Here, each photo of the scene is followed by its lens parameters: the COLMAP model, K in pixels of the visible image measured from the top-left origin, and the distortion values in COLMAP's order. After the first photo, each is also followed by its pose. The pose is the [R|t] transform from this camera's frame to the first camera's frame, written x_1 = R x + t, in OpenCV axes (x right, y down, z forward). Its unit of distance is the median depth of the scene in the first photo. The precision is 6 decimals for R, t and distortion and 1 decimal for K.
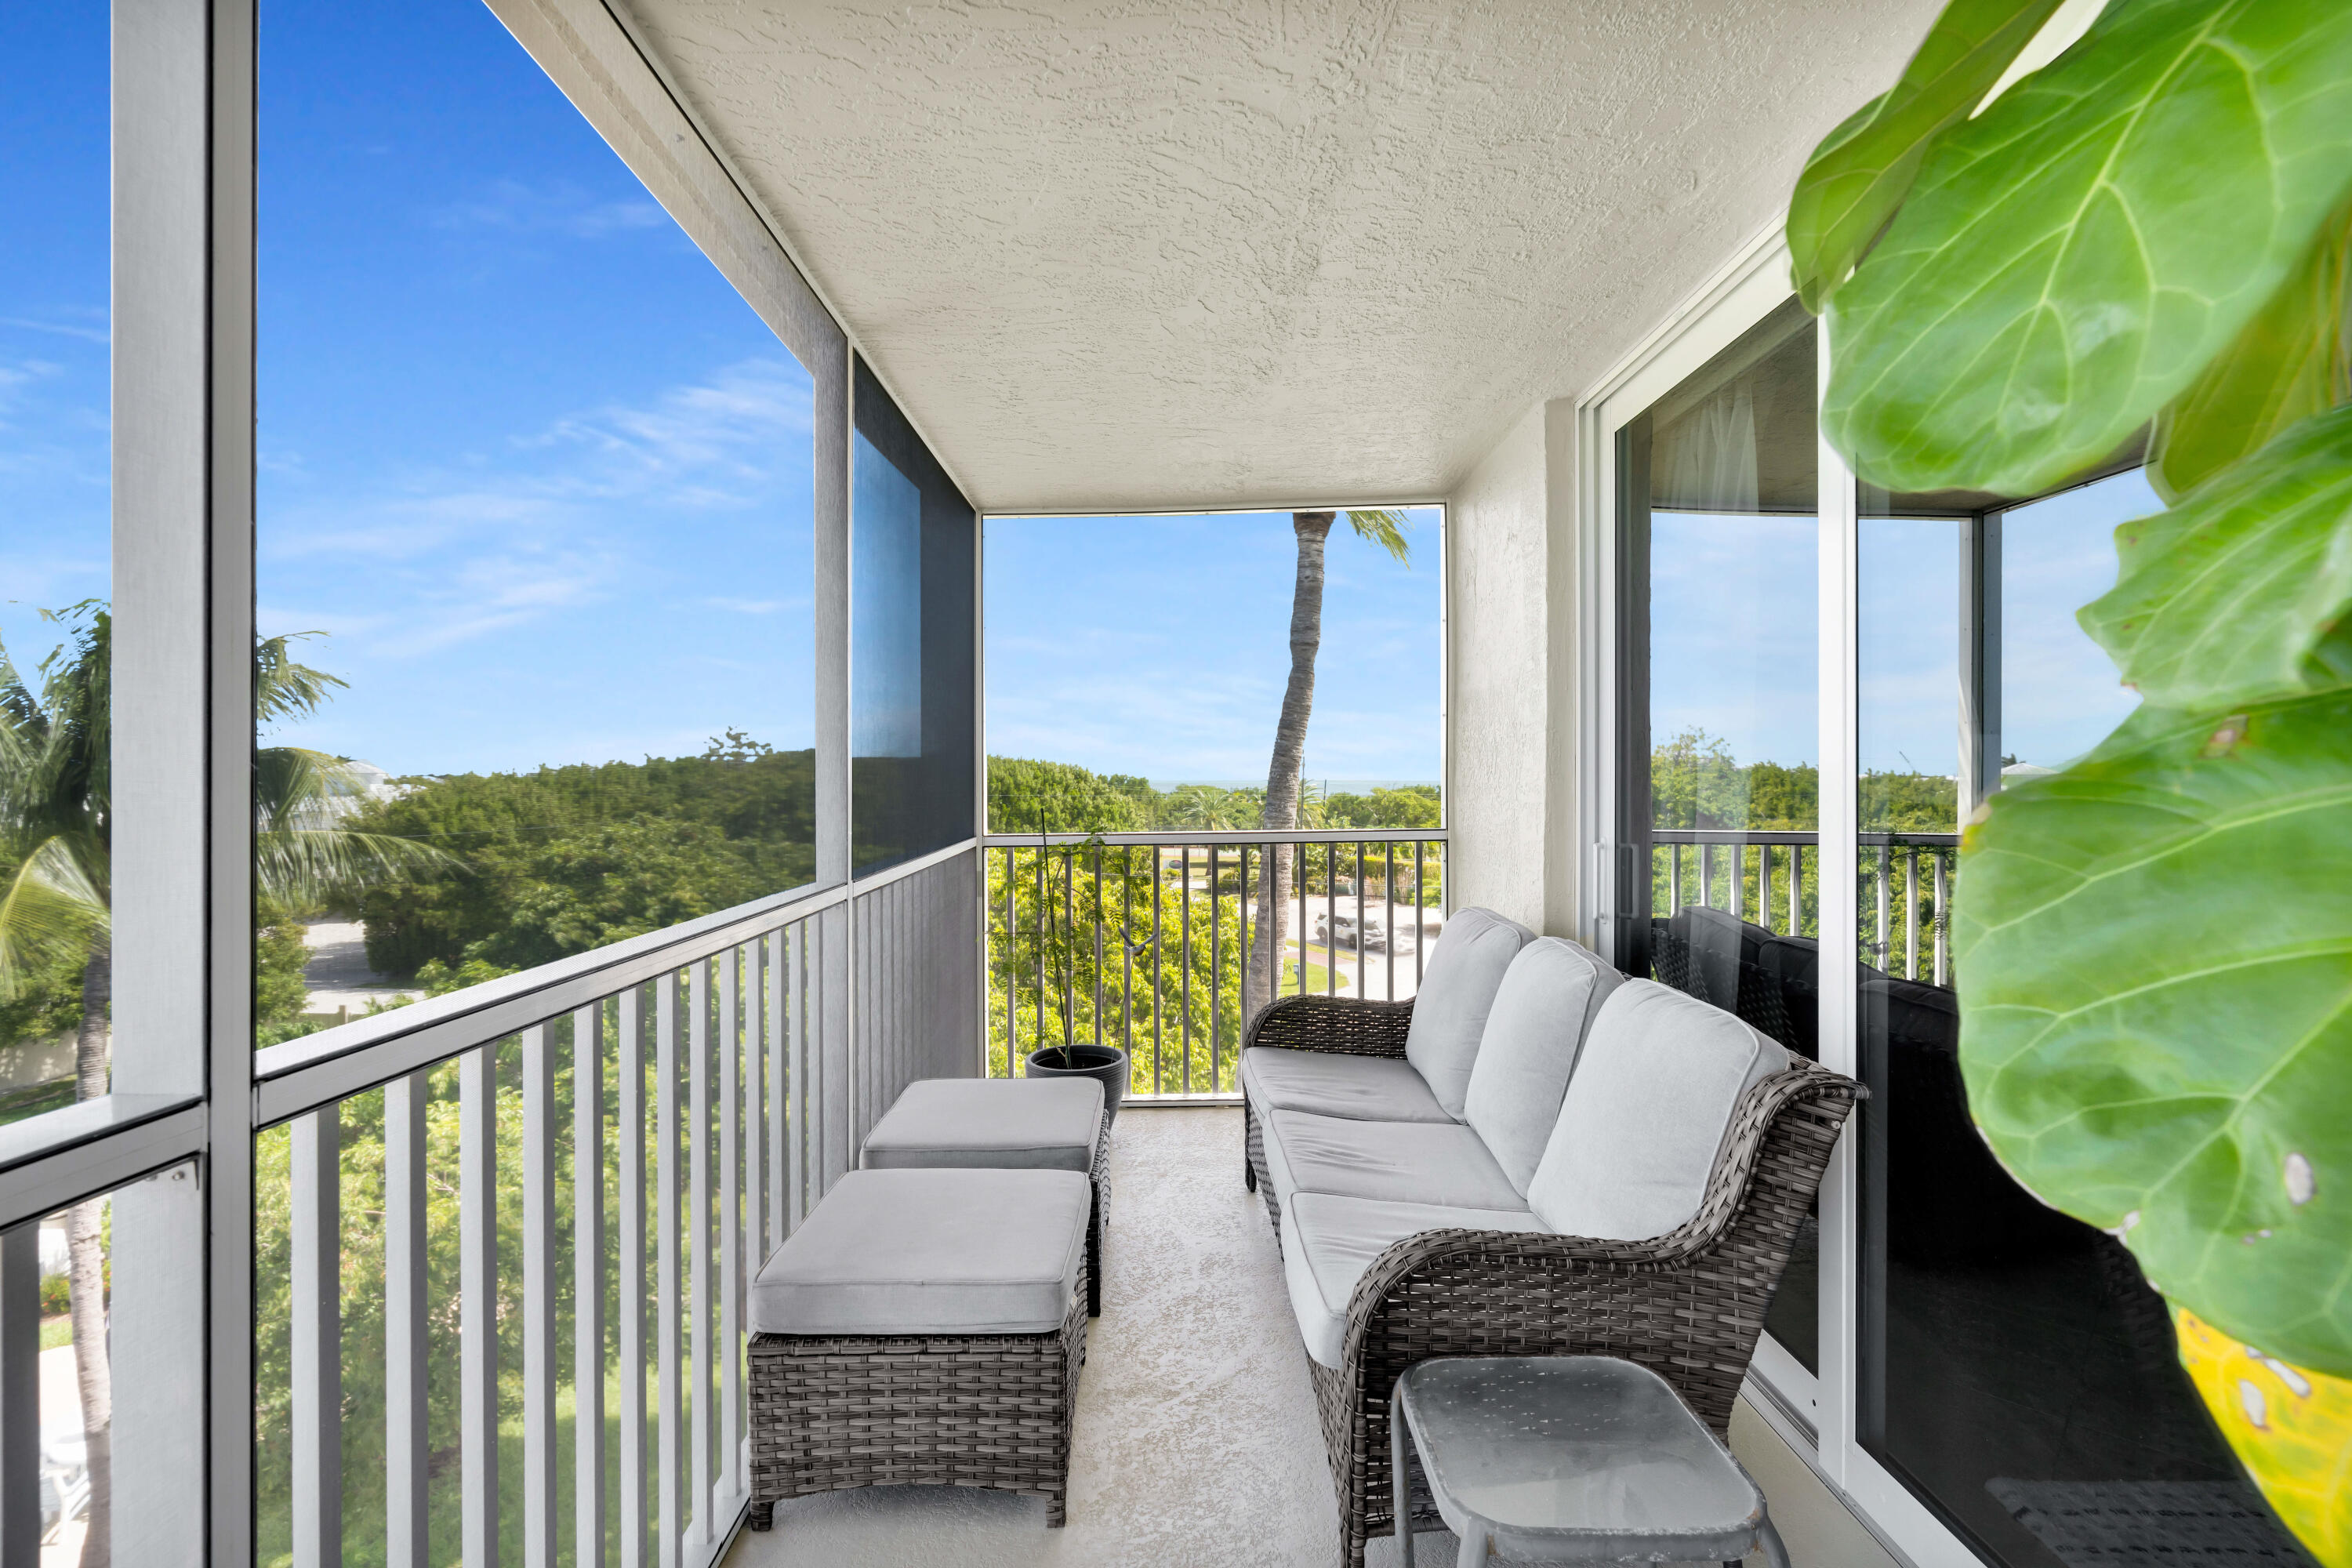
lens RADIAL K [[1077.2, 0, 1171.5], [0, 1077.2, 775.3], [0, 0, 1]] dist [-0.013720, 0.004601]
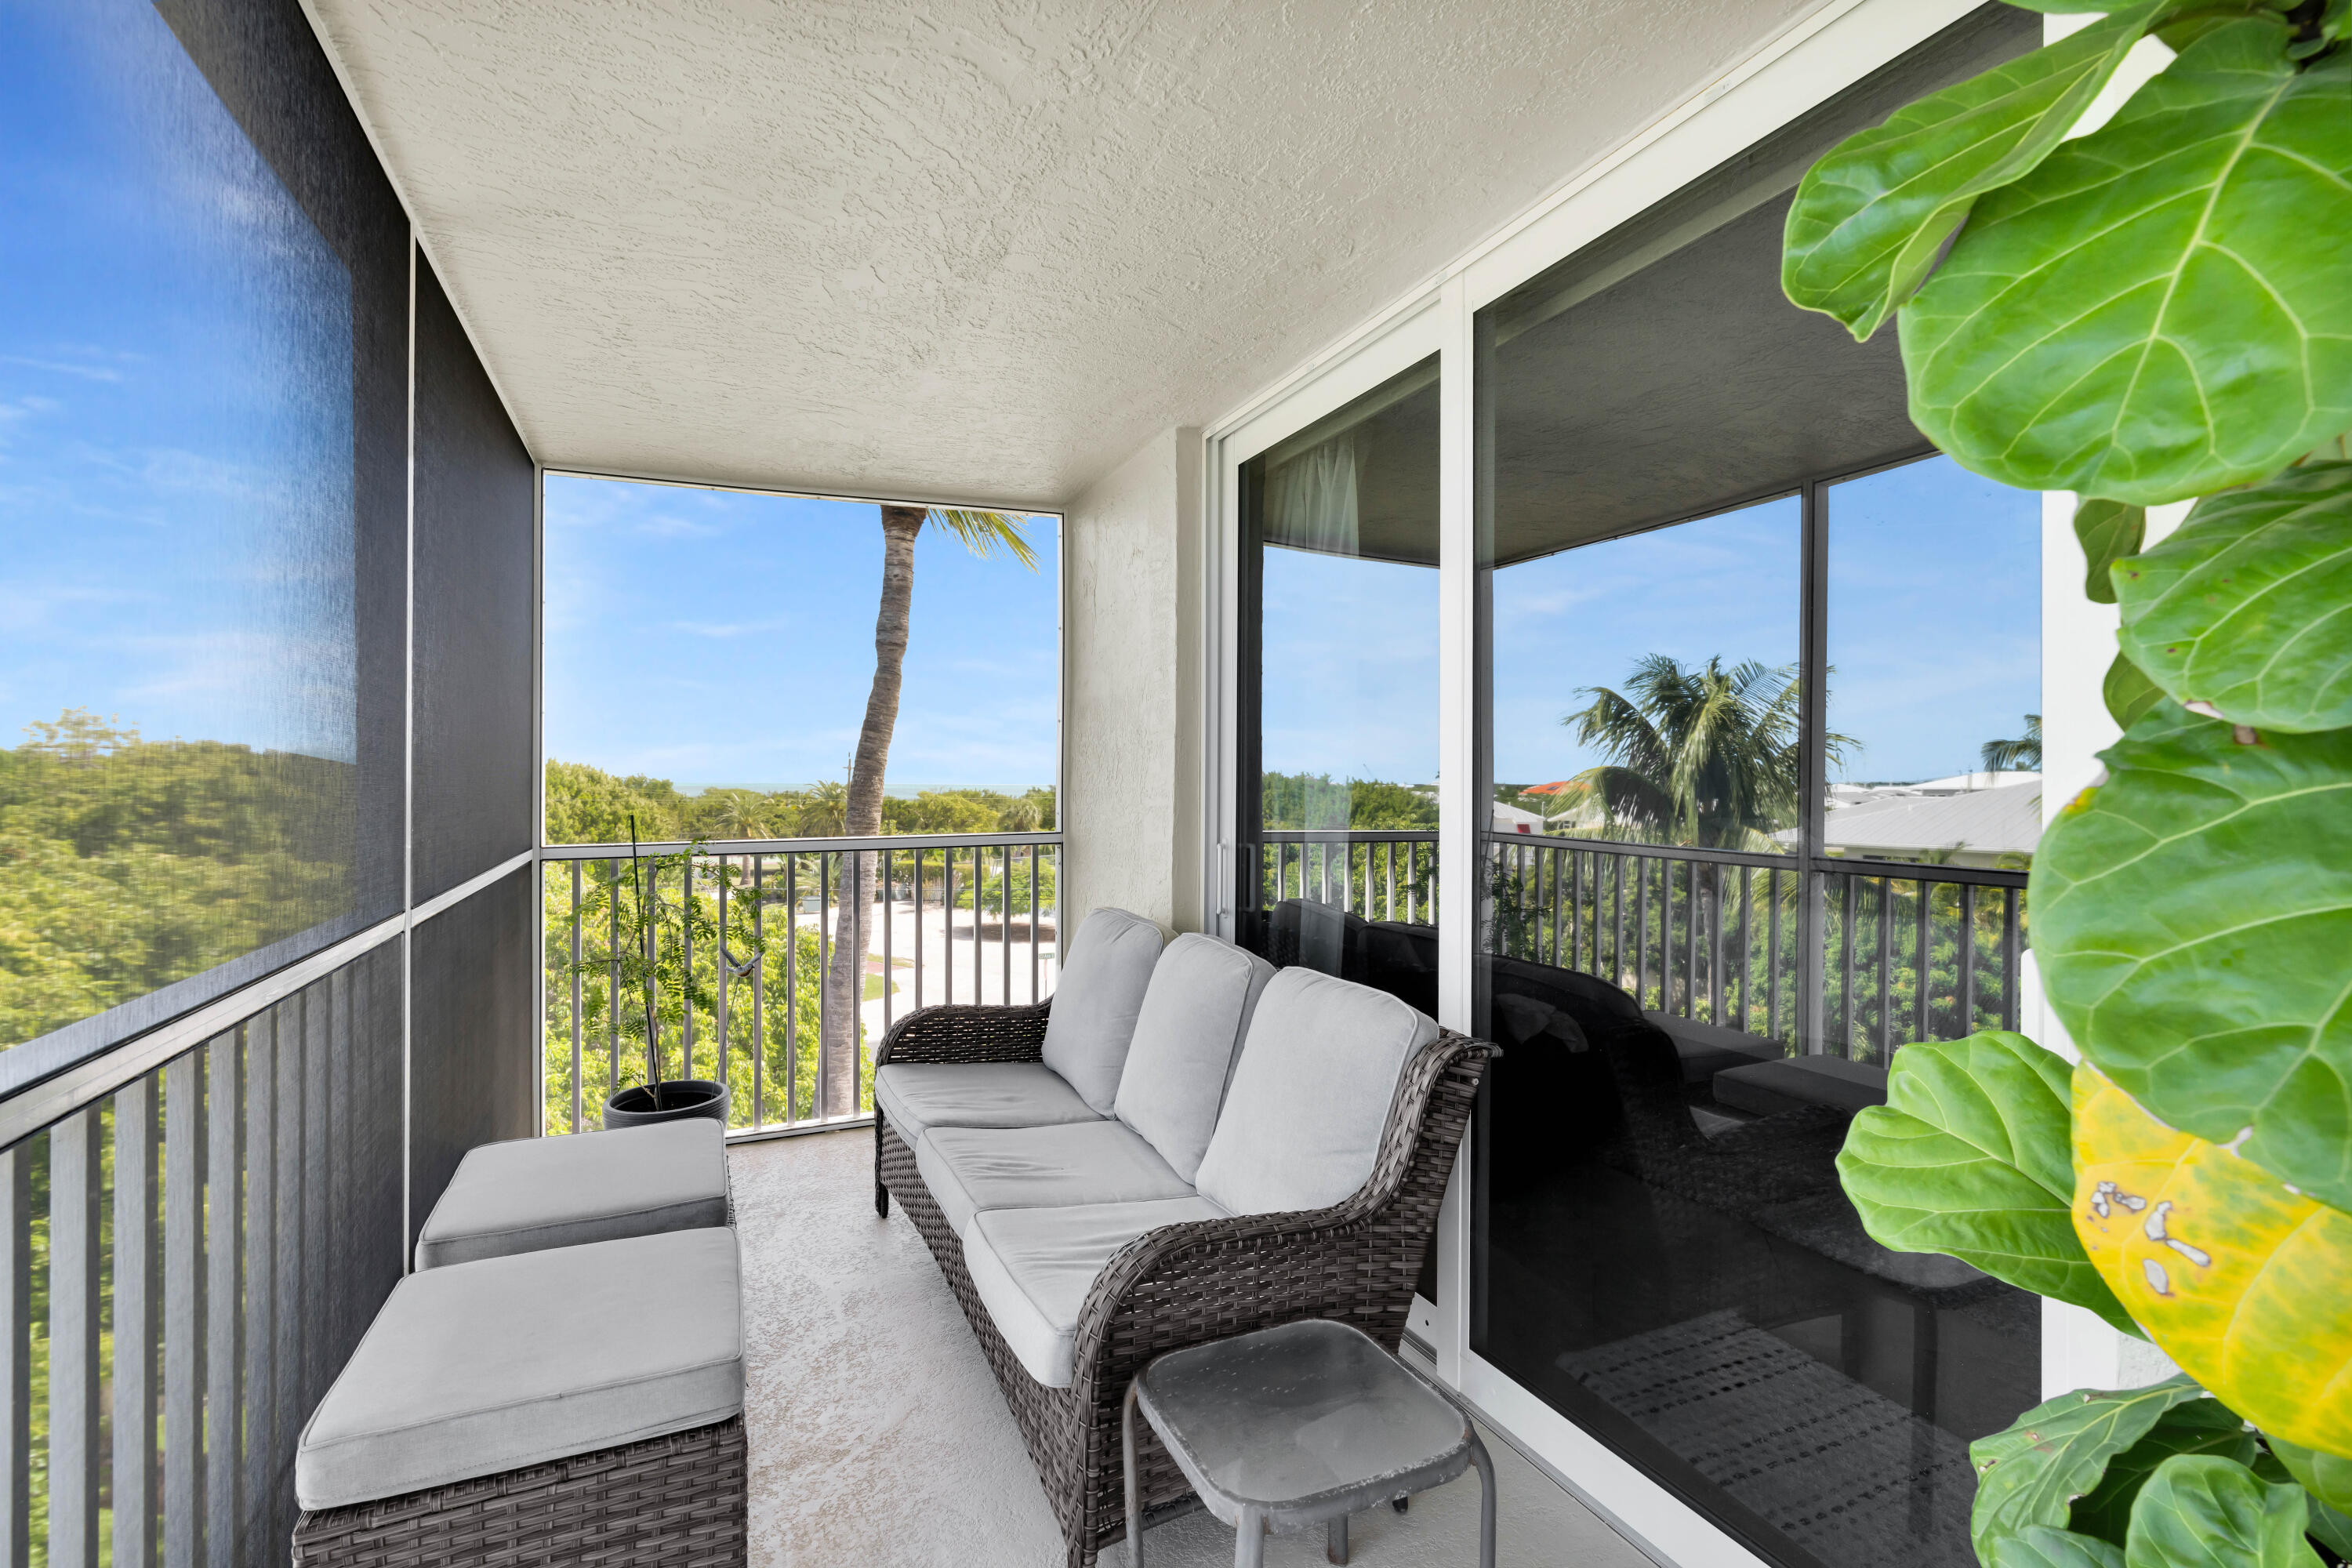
lens RADIAL K [[1065.5, 0, 1178.3], [0, 1065.5, 778.7], [0, 0, 1]] dist [-0.014559, 0.004971]
pose [[0.910344, 0.007270, 0.413790, -0.115073], [-0.006976, 0.999973, -0.002220, 0.000806], [-0.413795, -0.000866, 0.910370, 0.058856]]
